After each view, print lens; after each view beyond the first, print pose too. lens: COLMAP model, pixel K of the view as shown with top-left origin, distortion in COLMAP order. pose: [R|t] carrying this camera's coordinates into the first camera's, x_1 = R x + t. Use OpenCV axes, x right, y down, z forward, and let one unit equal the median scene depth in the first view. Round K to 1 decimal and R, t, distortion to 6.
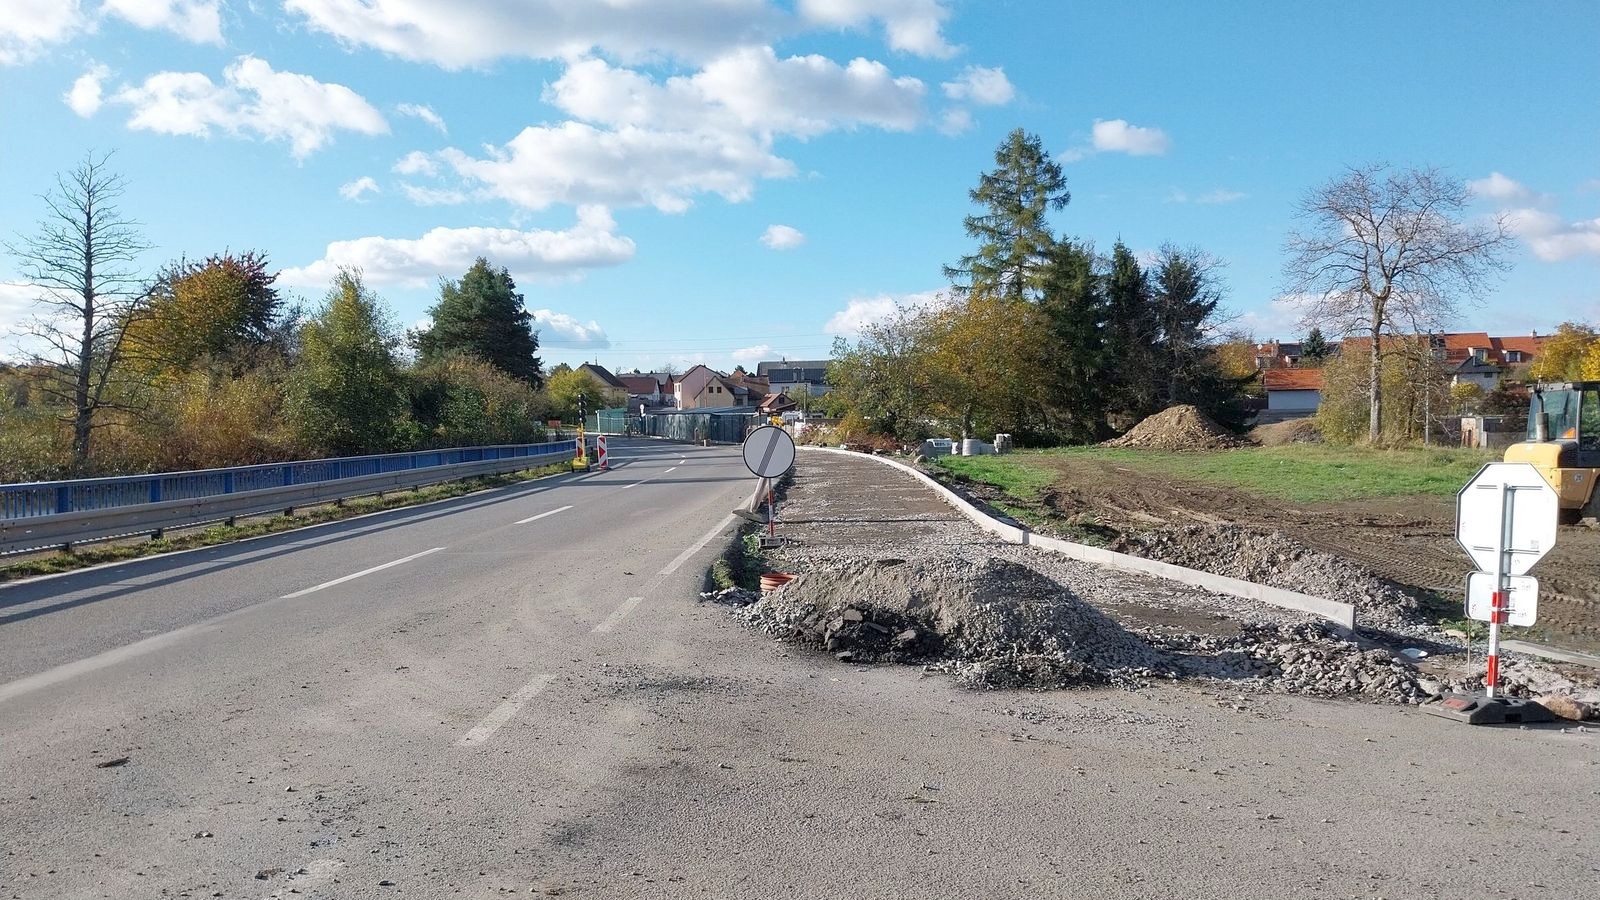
lens RADIAL K [[1192.5, 0, 809.8], [0, 1192.5, 509.6], [0, 0, 1]] dist [0.046107, -0.079480]
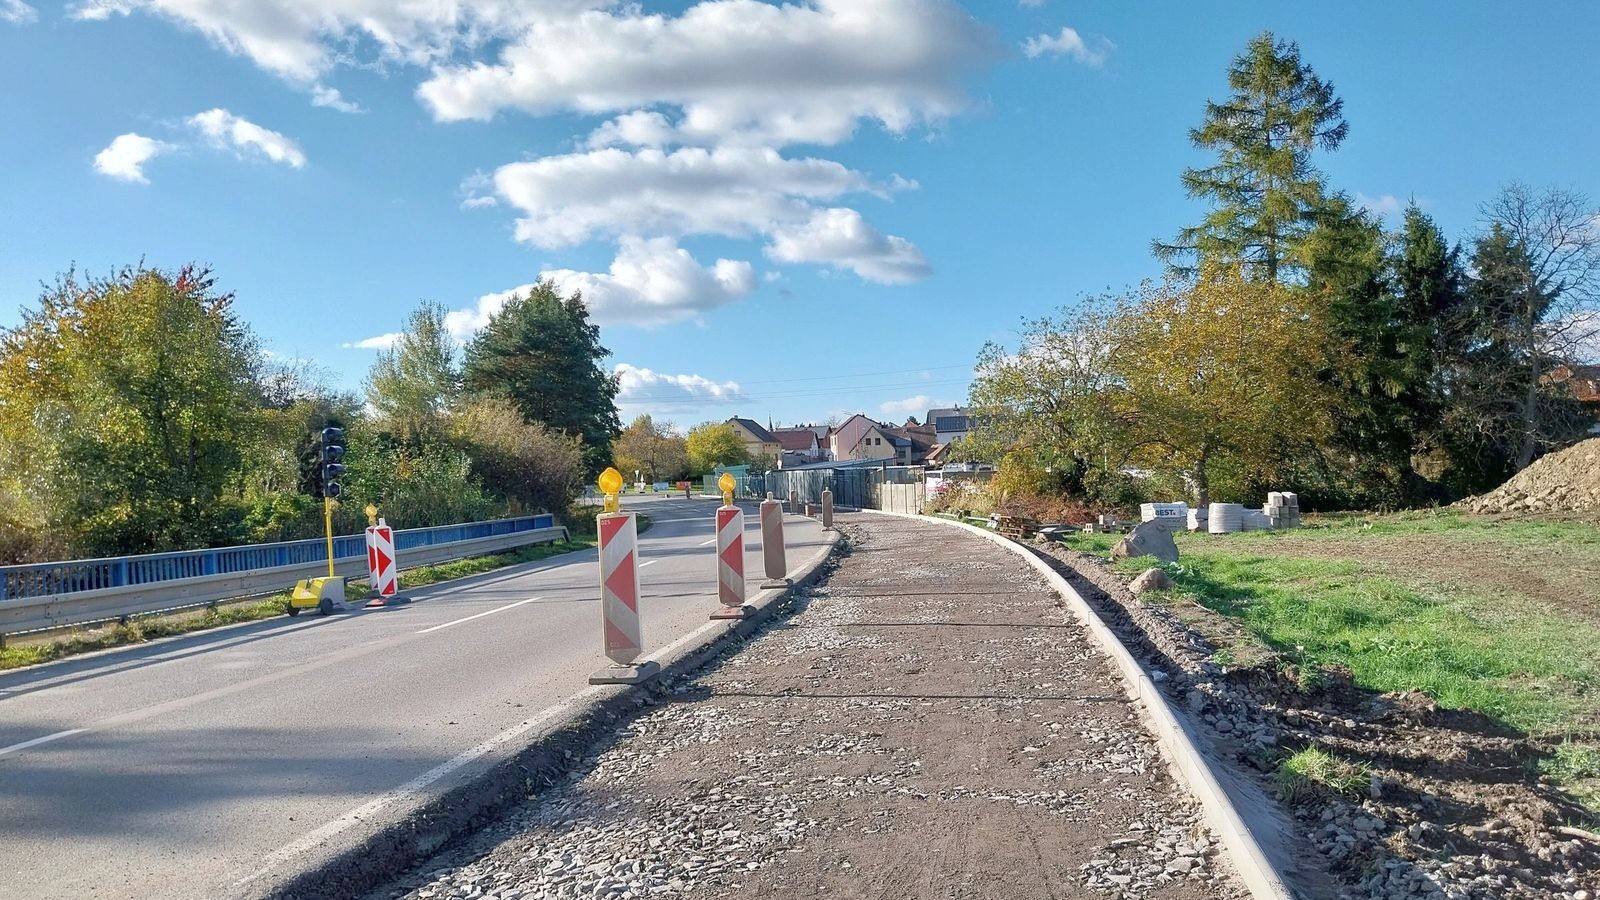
lens RADIAL K [[1192.5, 0, 809.8], [0, 1192.5, 509.6], [0, 0, 1]] dist [0.046107, -0.079480]
pose [[0.987590, -0.017826, -0.156039, 0.023546], [0.010589, 0.998835, -0.047087, -0.023337], [0.156697, 0.044851, 0.986628, 0.309561]]
